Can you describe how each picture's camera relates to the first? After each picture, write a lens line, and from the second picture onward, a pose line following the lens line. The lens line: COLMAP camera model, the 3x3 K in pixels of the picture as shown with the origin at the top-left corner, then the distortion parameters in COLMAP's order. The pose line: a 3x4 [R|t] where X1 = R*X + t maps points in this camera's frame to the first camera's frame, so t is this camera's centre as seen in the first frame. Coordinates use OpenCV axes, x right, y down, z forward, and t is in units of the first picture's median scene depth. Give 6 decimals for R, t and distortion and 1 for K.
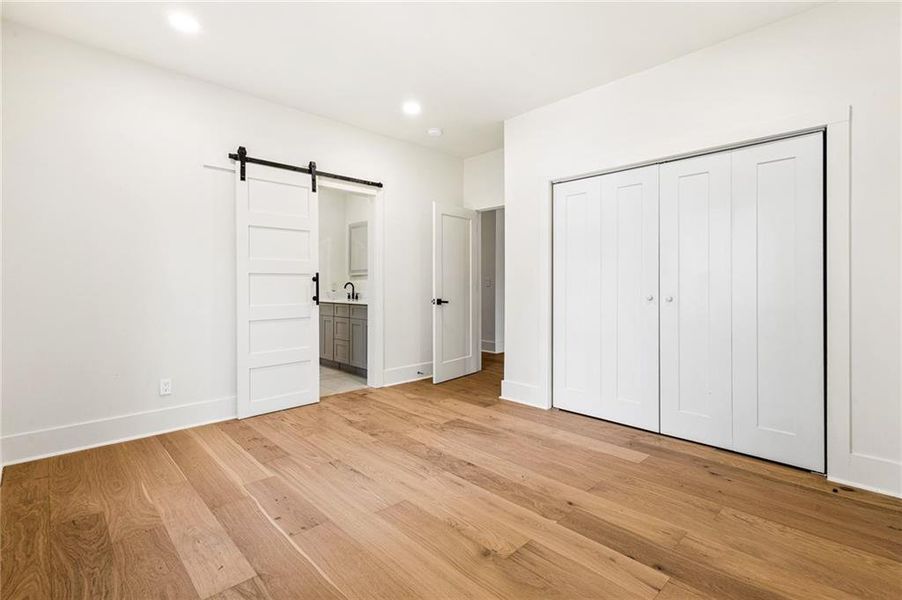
lens RADIAL K [[419.8, 0, 447.2], [0, 419.8, 282.3], [0, 0, 1]] dist [0.007563, -0.000167]
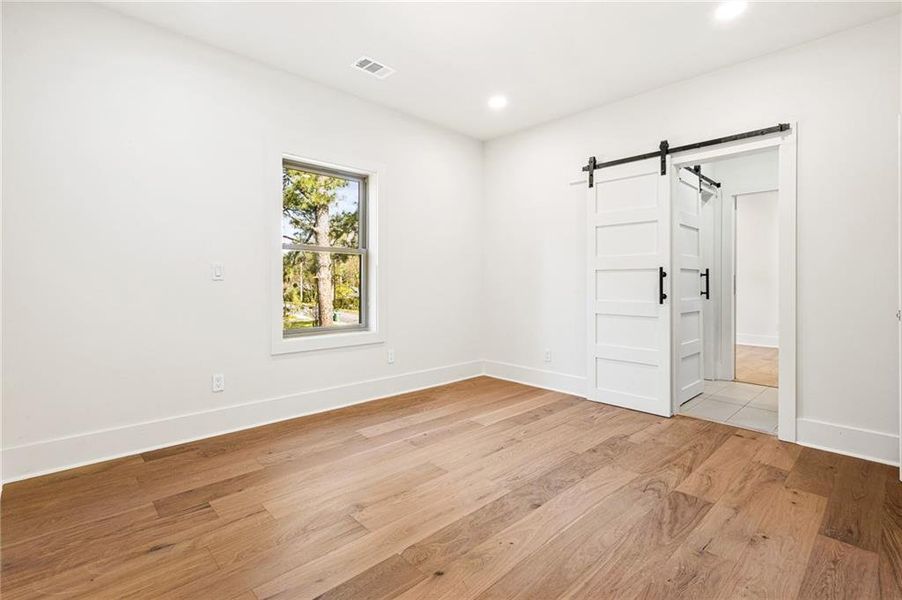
lens RADIAL K [[419.8, 0, 446.0], [0, 419.8, 282.1], [0, 0, 1]] dist [0.007563, -0.000167]
pose [[-0.002782, 0.006223, -0.999977, 0.702909], [0.002771, 0.999977, 0.006216, 0.001722], [0.999992, -0.002754, -0.002799, 0.687216]]
